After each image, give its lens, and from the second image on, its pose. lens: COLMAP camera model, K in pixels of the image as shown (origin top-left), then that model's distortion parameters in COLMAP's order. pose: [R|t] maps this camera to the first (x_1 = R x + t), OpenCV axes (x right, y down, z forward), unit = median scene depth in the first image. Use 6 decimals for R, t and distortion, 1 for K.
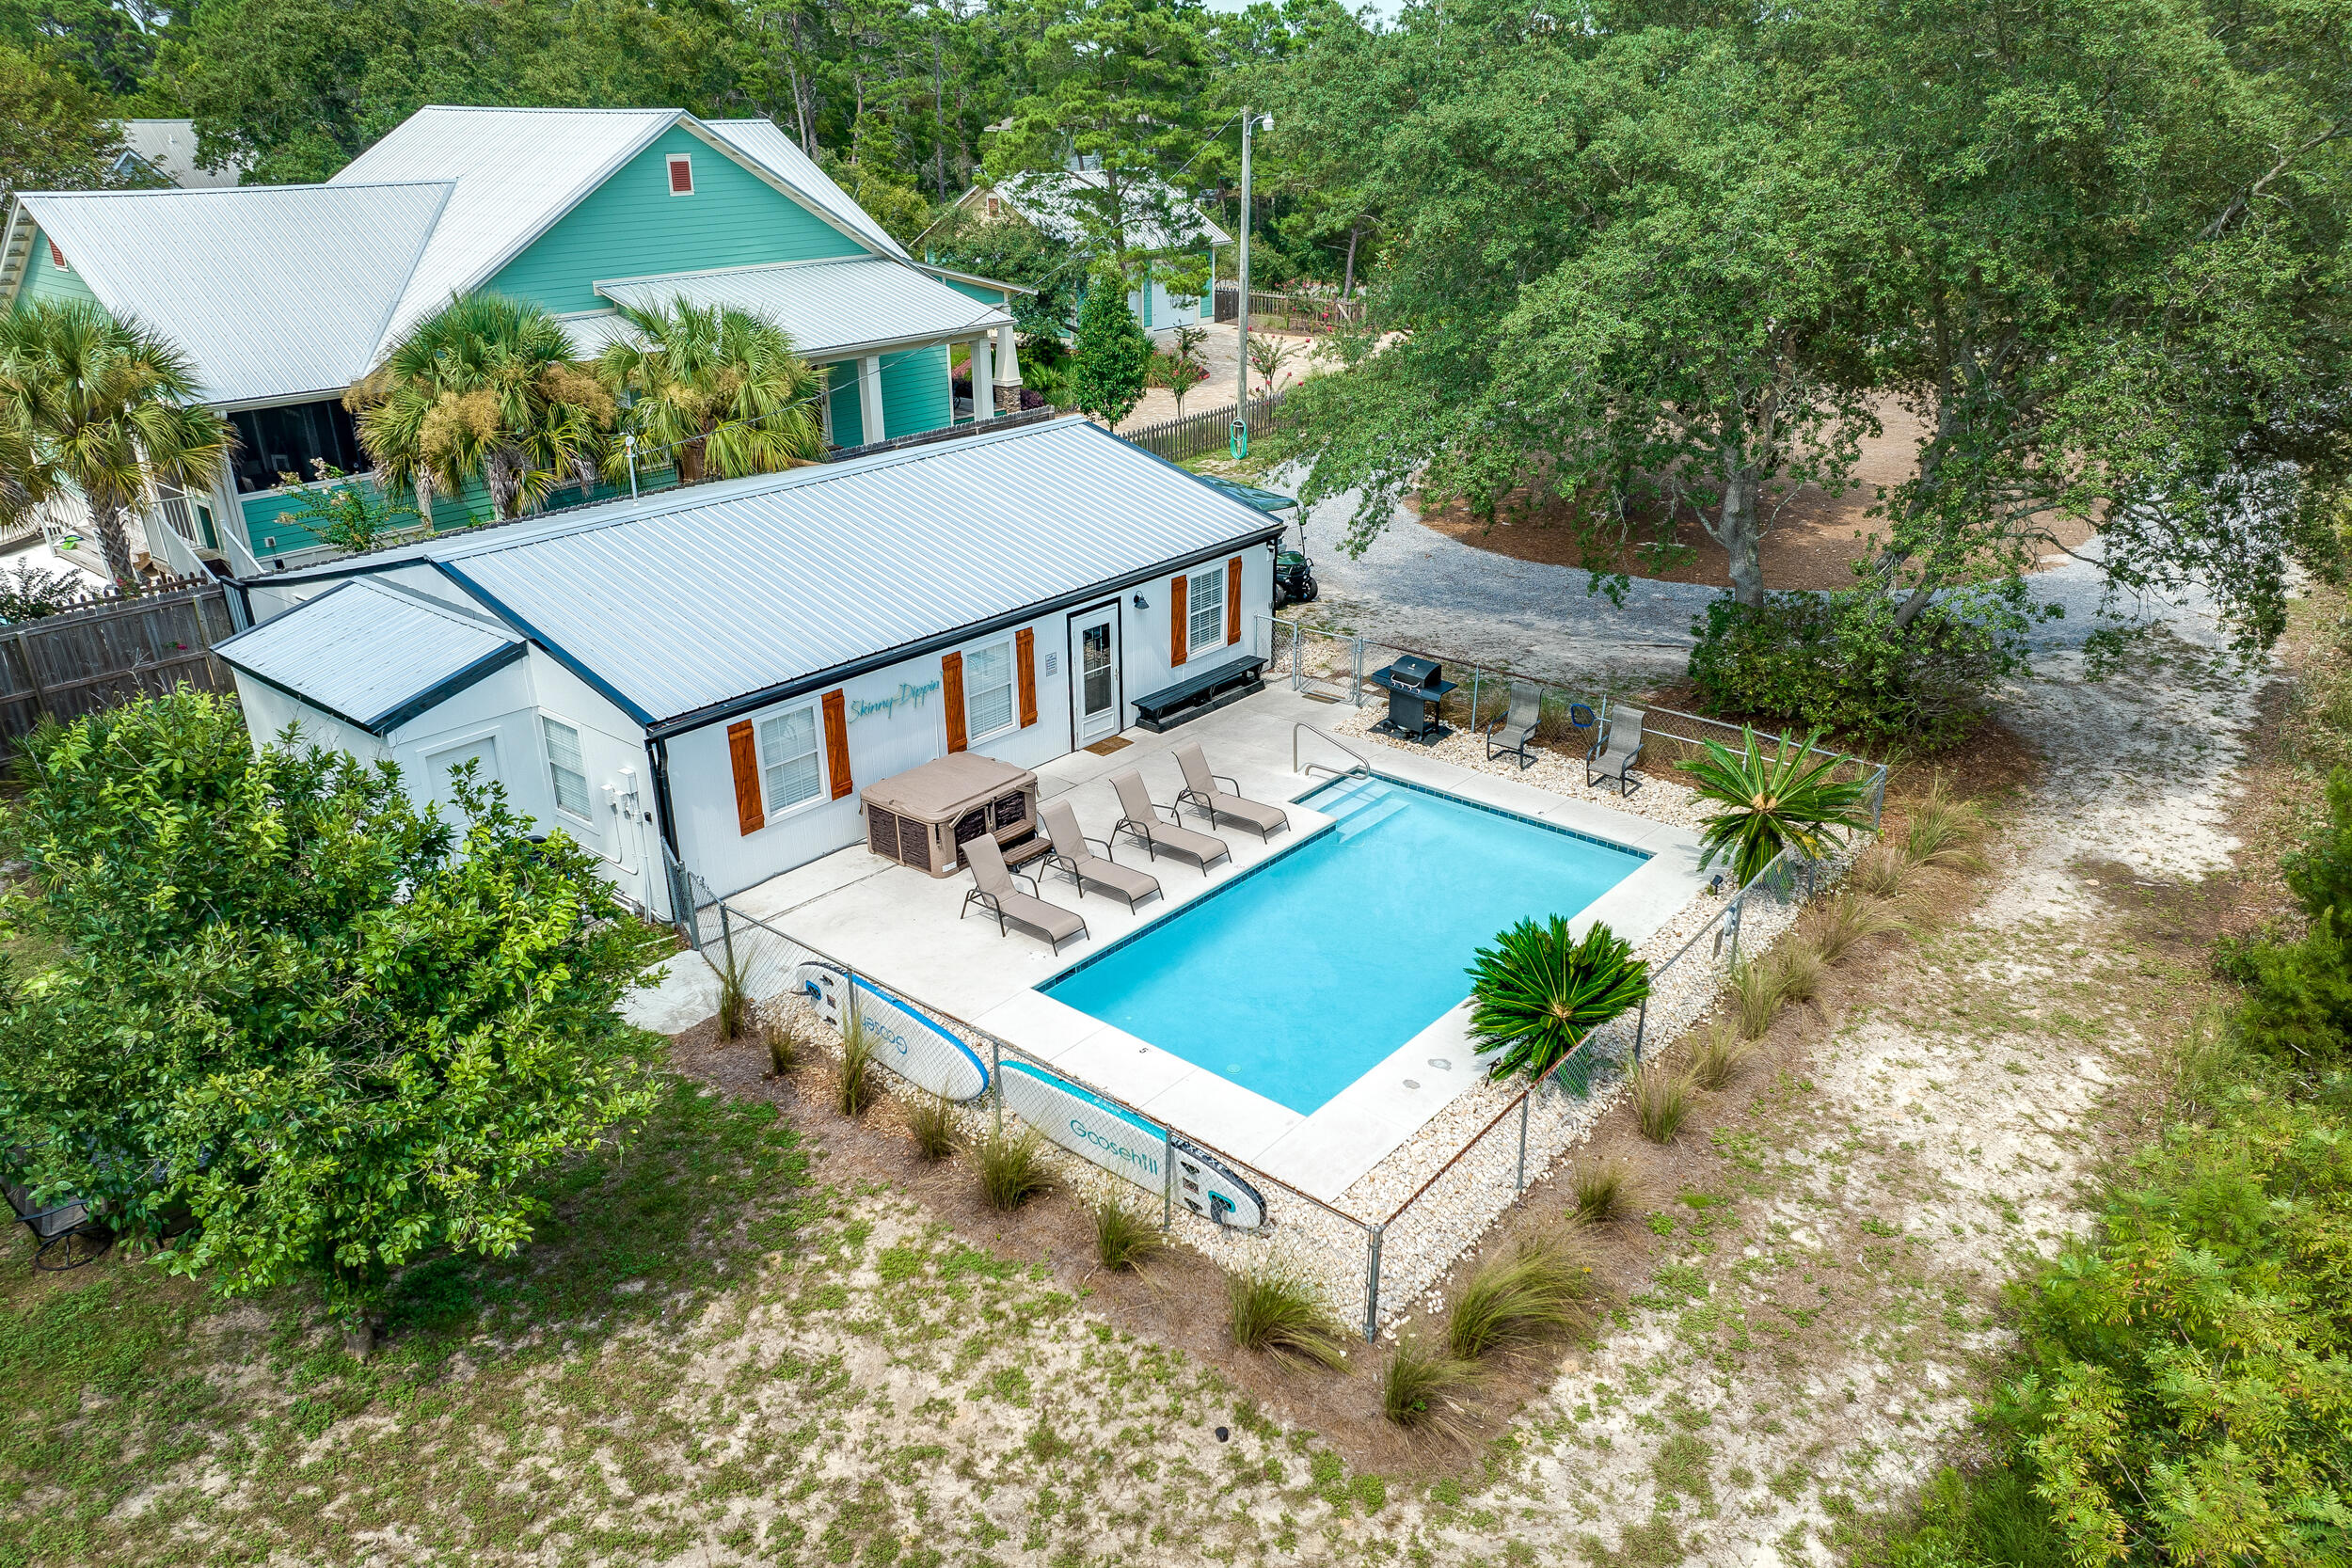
lens RADIAL K [[1655.9, 0, 1176.0], [0, 1655.9, 784.0], [0, 0, 1]] dist [-0.022552, 0.009633]
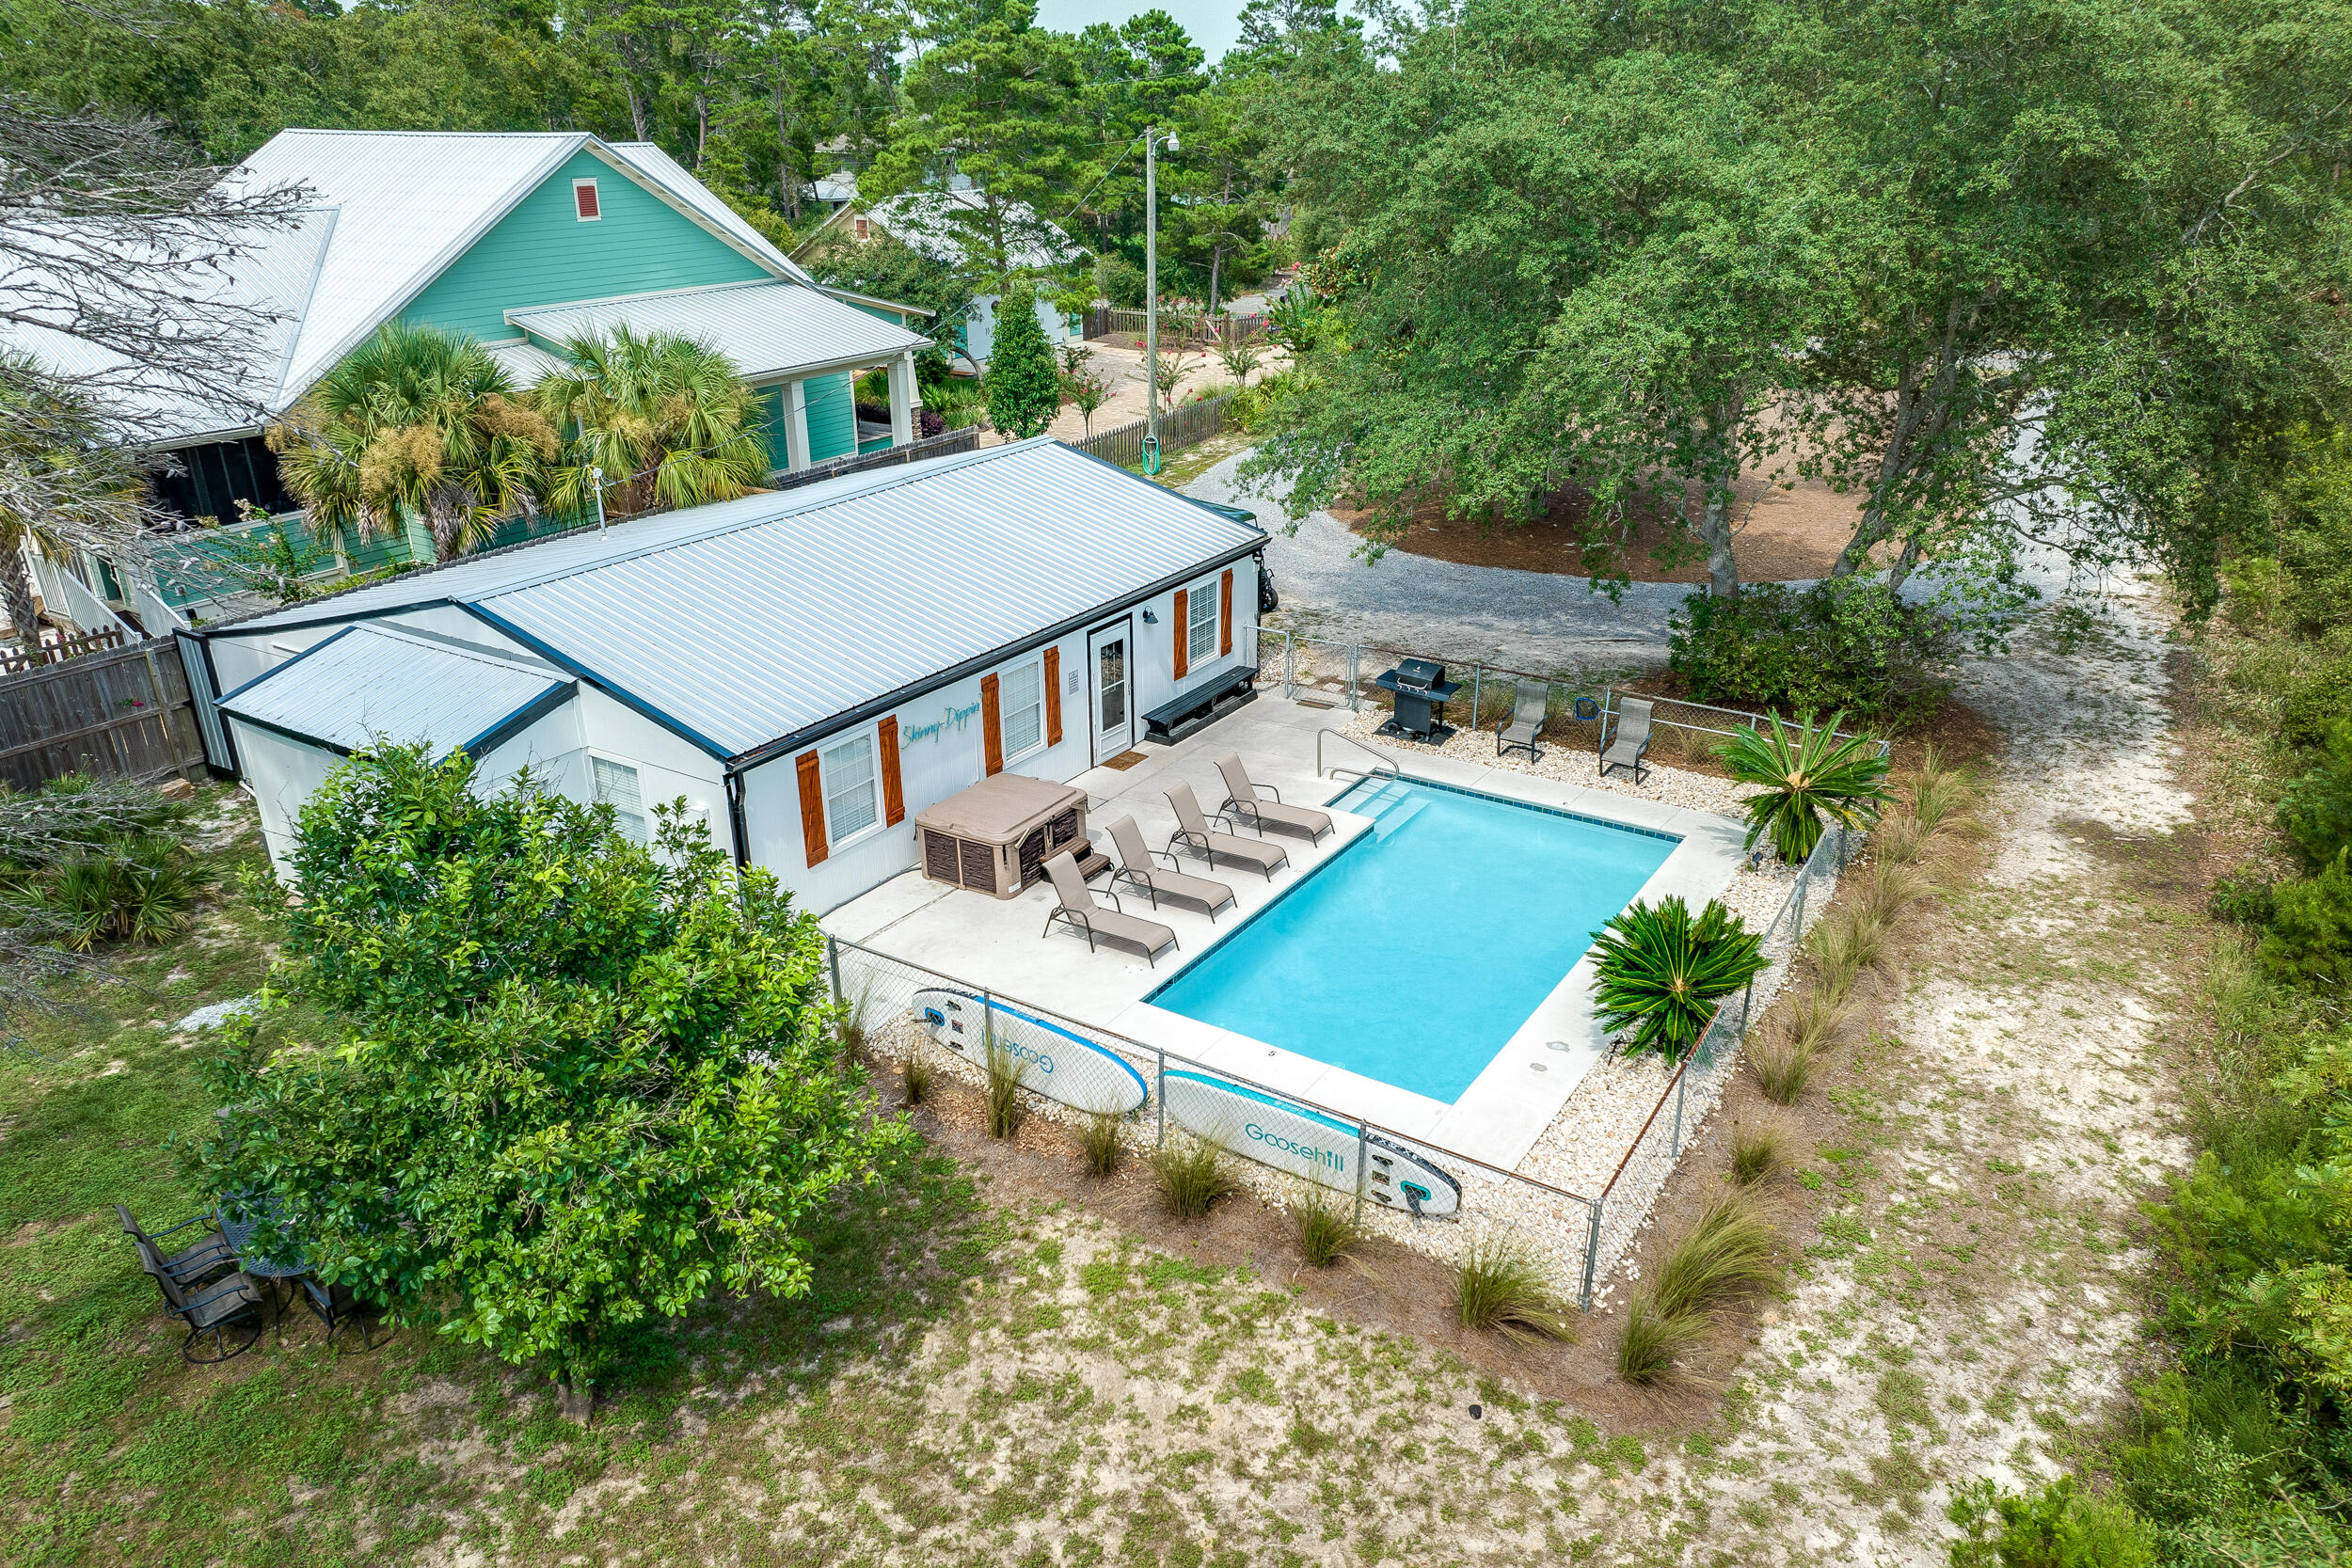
lens RADIAL K [[1655.9, 0, 1176.0], [0, 1655.9, 784.0], [0, 0, 1]] dist [-0.022552, 0.009633]
pose [[0.991748, -0.050684, 0.117755, -0.183079], [0.051833, 0.998633, -0.006712, -0.000746], [-0.117254, 0.012760, 0.993020, -0.005763]]
